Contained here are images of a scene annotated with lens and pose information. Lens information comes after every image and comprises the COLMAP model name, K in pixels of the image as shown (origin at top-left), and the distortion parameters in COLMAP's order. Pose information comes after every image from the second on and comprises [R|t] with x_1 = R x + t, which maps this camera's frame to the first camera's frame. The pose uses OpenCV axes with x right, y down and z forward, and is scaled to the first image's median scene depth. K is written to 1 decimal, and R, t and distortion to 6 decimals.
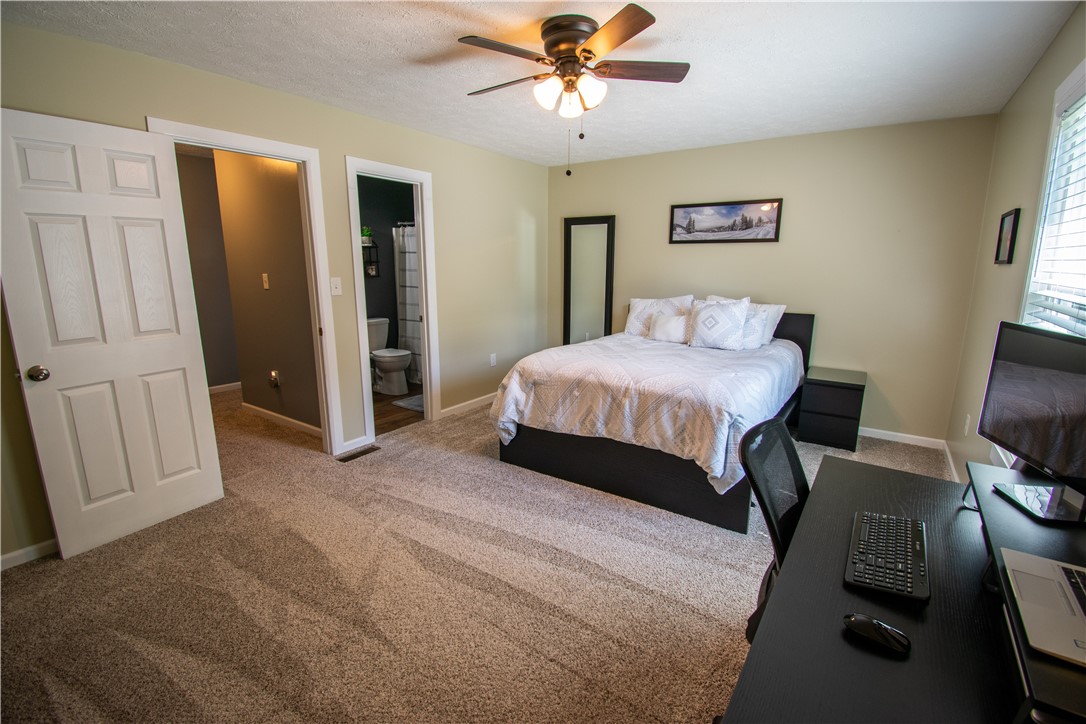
lens RADIAL K [[480.3, 0, 544.9], [0, 480.3, 355.5], [0, 0, 1]] dist [-0.001548, -0.013710]
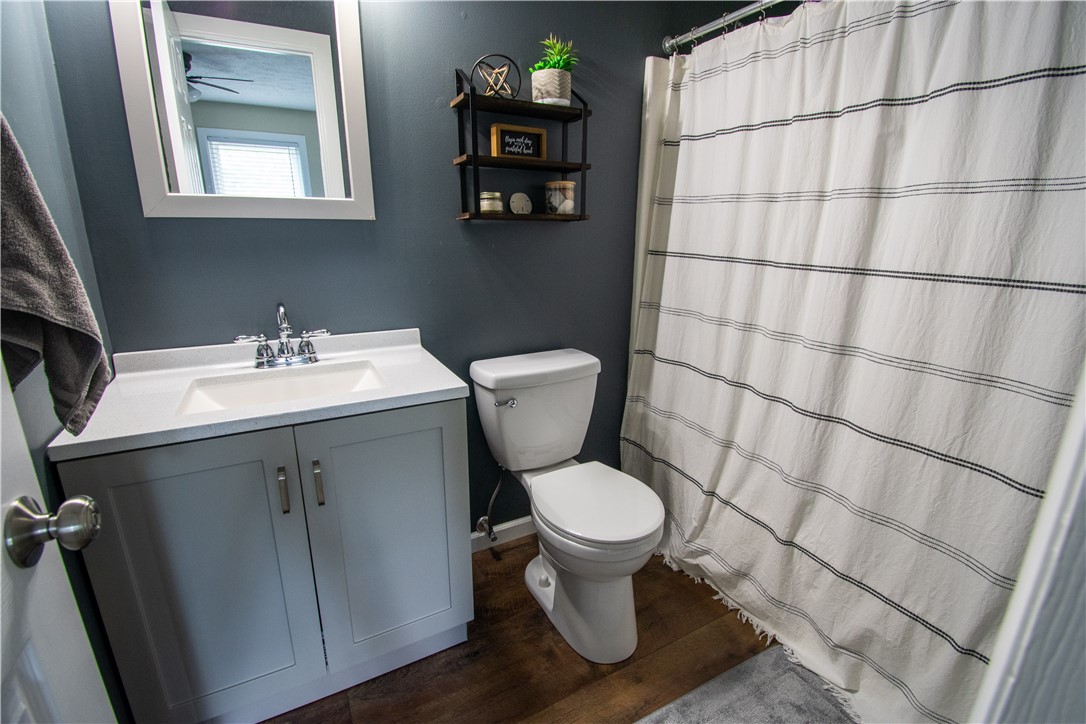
lens RADIAL K [[480.3, 0, 542.8], [0, 480.3, 361.6], [0, 0, 1]] dist [-0.001548, -0.013710]
pose [[0.885190, 0.127193, -0.447504, -0.212249], [-0.093542, 0.990917, 0.096614, -0.097057], [0.455728, -0.043662, 0.889048, 0.683887]]
